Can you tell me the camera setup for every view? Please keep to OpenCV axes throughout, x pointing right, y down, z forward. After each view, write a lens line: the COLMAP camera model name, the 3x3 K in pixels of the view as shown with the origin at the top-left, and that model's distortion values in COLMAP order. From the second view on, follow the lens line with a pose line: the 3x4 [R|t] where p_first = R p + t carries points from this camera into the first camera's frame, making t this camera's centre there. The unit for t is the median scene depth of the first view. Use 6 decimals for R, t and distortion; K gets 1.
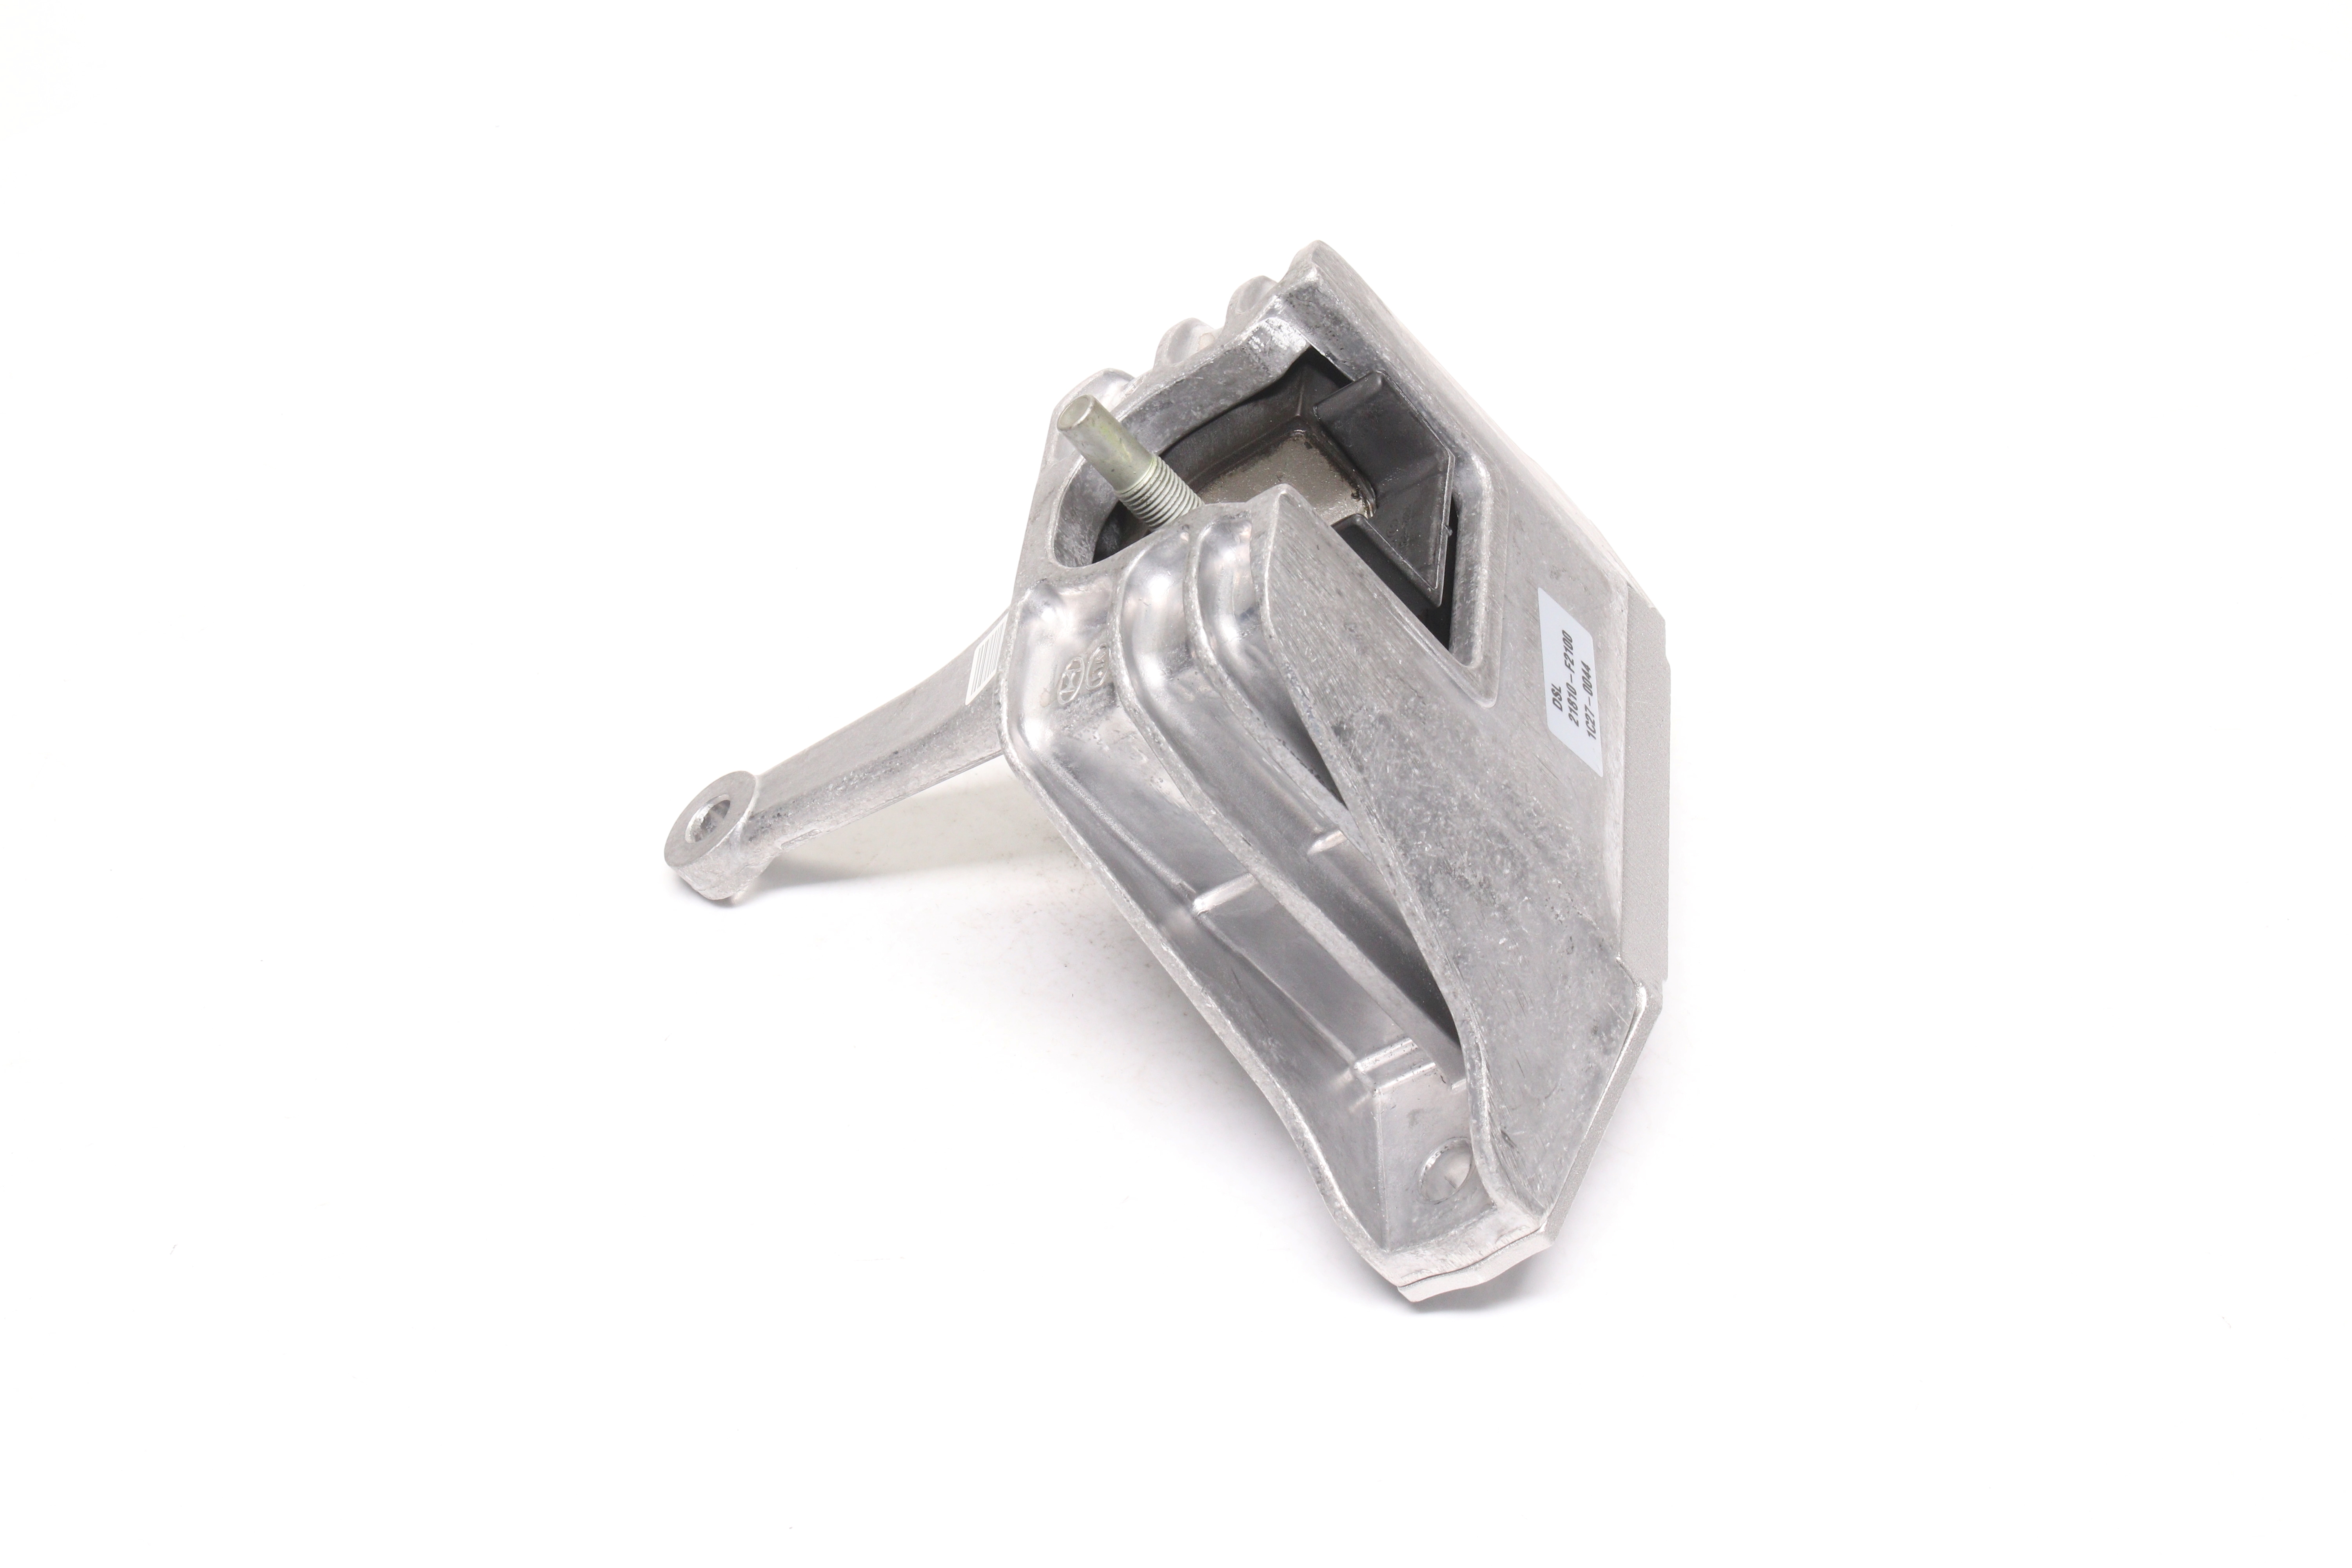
lens RADIAL K [[3709.9, 0, 1176.0], [0, 3709.9, 784.0], [0, 0, 1]] dist [0.031420, 0.019010]
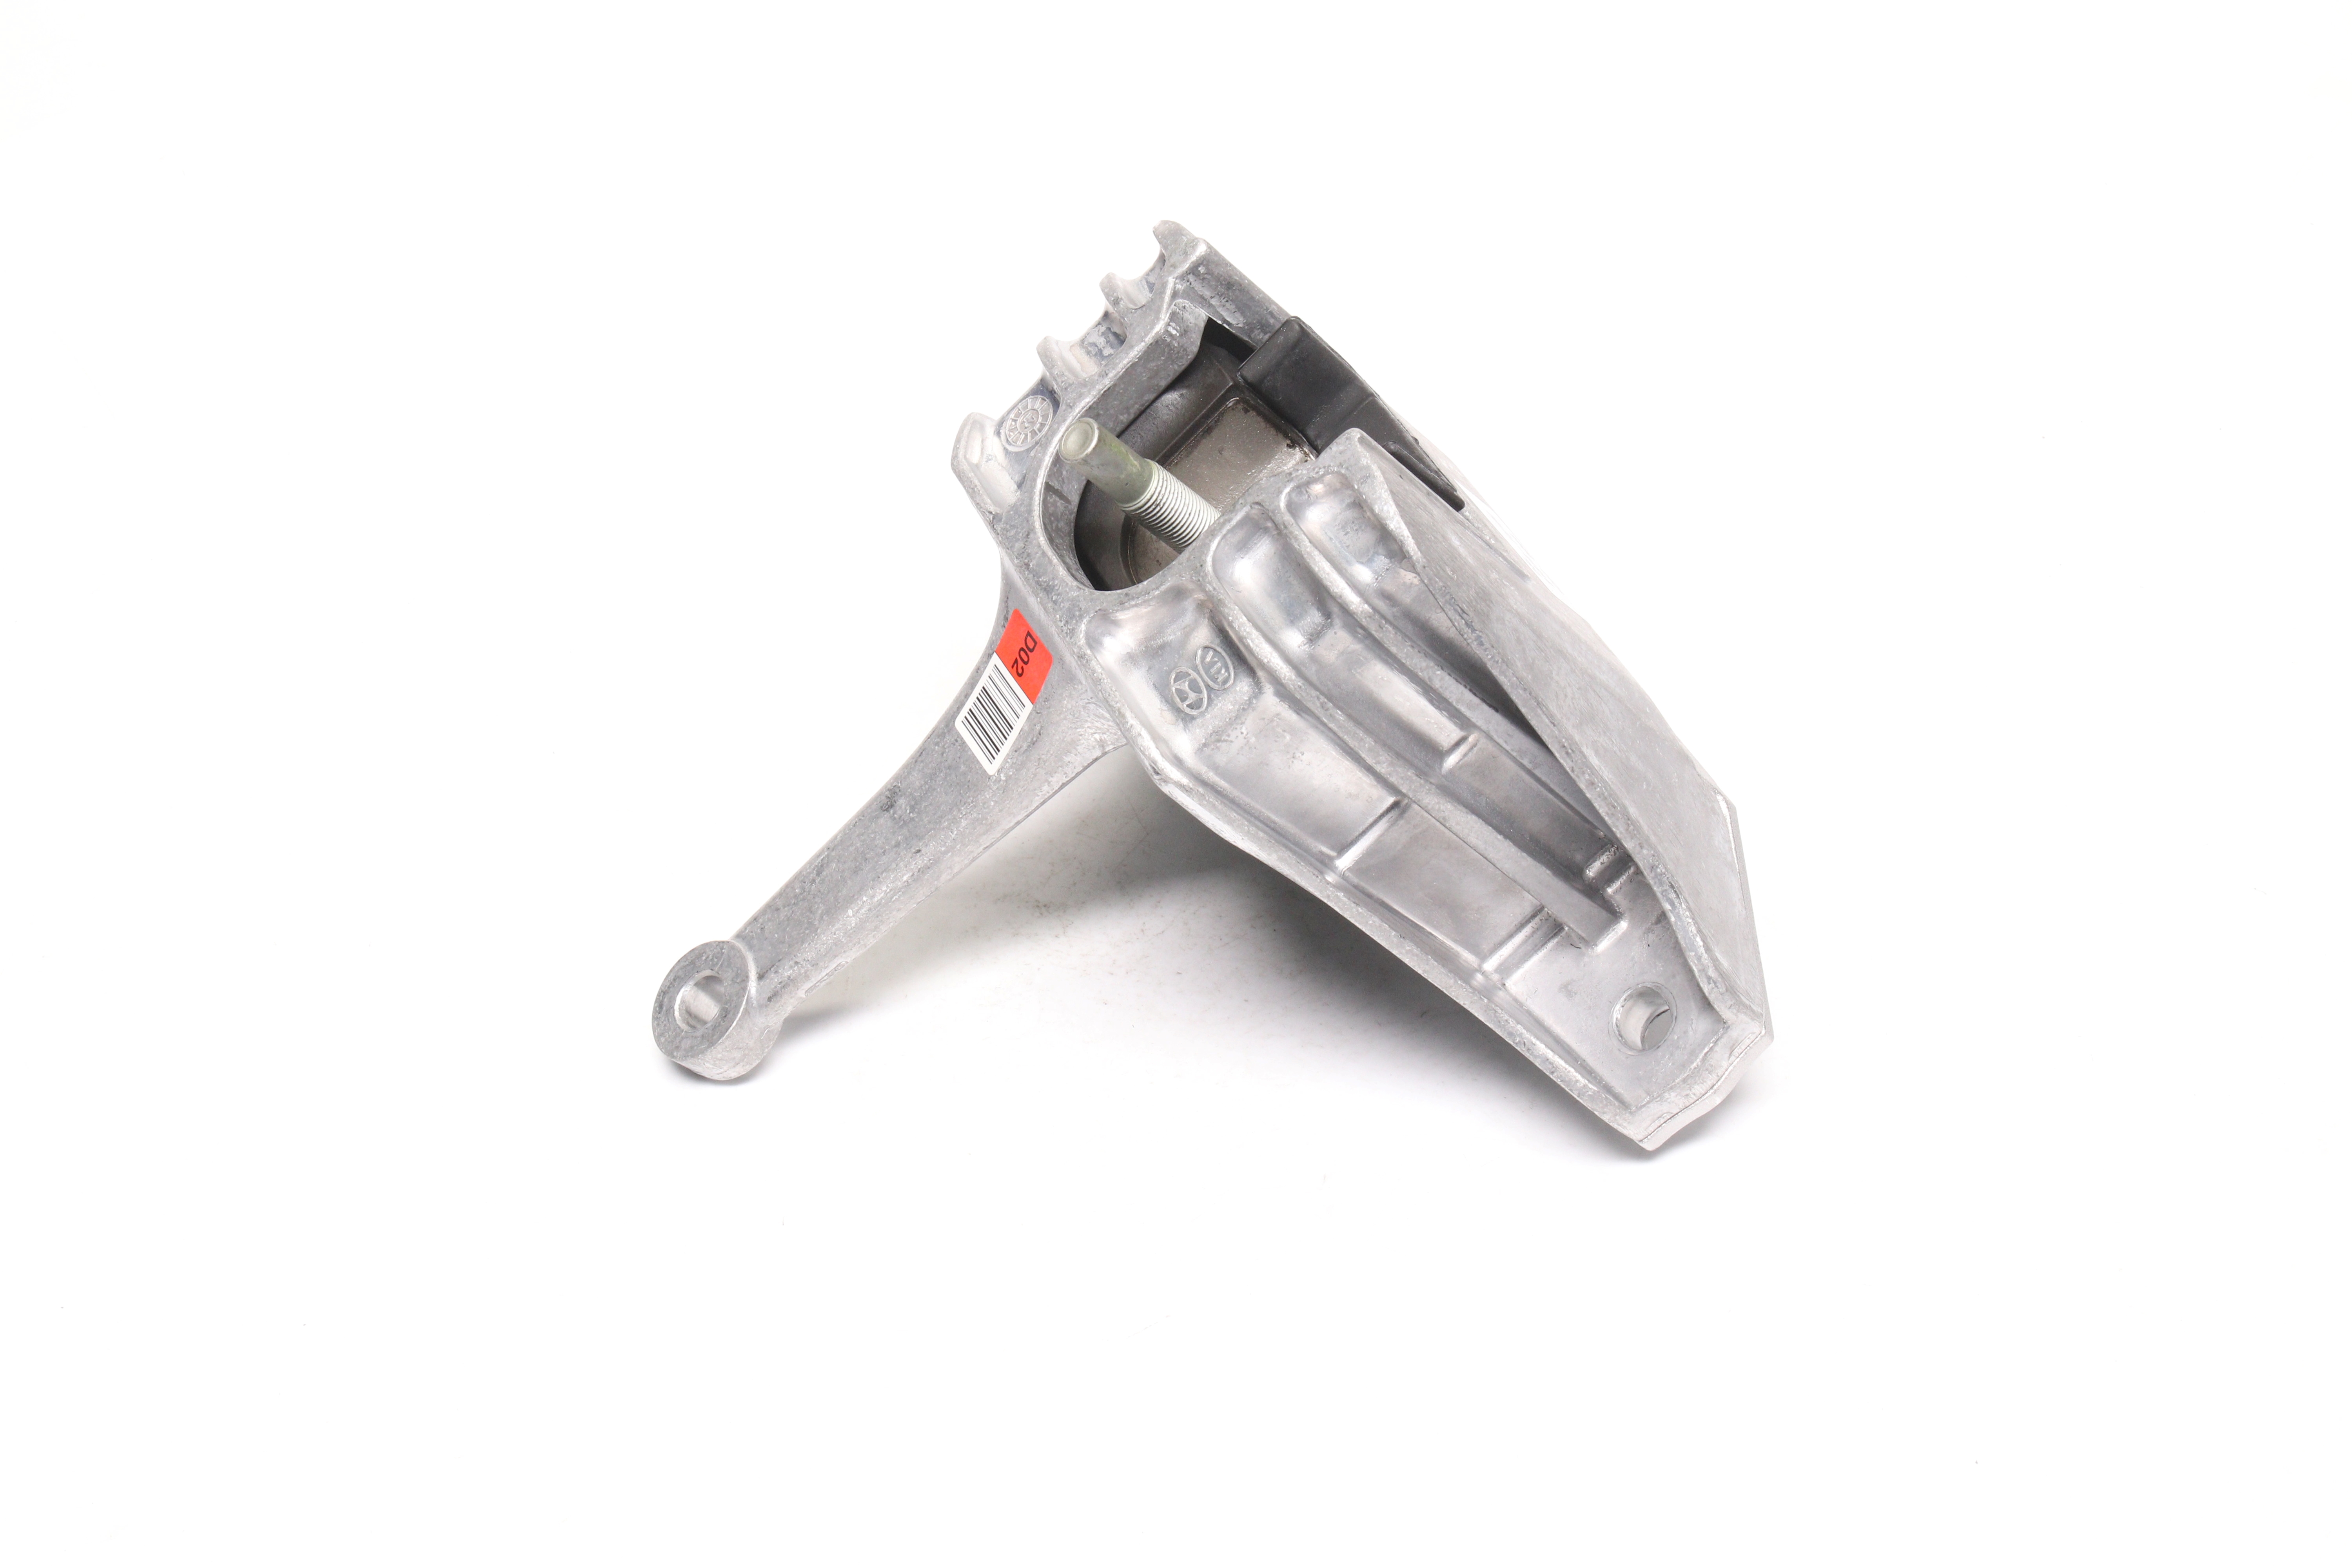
lens RADIAL K [[3709.9, 0, 1176.0], [0, 3709.9, 784.0], [0, 0, 1]] dist [0.031420, 0.019010]
pose [[0.863590, -0.338040, 0.374087, -0.393280], [0.345702, 0.937079, 0.048720, -0.051425], [-0.367018, 0.087249, 0.926113, 0.077516]]
